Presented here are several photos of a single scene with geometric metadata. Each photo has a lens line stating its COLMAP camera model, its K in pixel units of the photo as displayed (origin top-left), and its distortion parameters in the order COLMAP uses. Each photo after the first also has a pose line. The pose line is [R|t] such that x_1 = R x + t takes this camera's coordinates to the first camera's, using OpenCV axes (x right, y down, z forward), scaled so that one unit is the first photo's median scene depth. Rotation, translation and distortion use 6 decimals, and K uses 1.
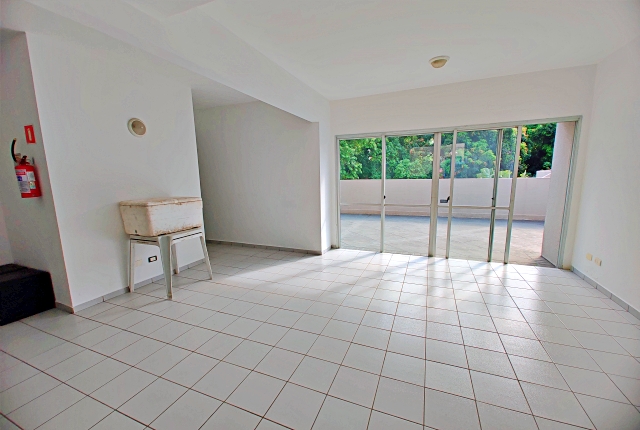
lens RADIAL K [[264.9, 0, 318.8], [0, 264.9, 215.8], [0, 0, 1]] dist [0.003193, -0.000485]
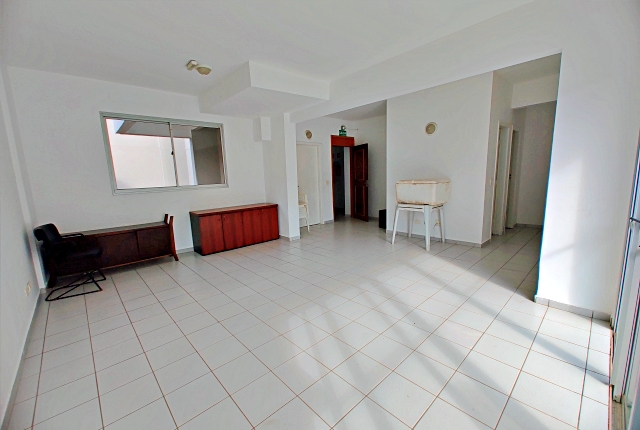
lens RADIAL K [[264.9, 0, 318.9], [0, 264.9, 215.9], [0, 0, 1]] dist [0.003193, -0.000485]
pose [[-0.417446, 0.165406, -0.893521, 0.752045], [-0.098780, 0.969207, 0.225566, -0.117343], [0.903317, 0.182424, -0.388253, 0.900439]]
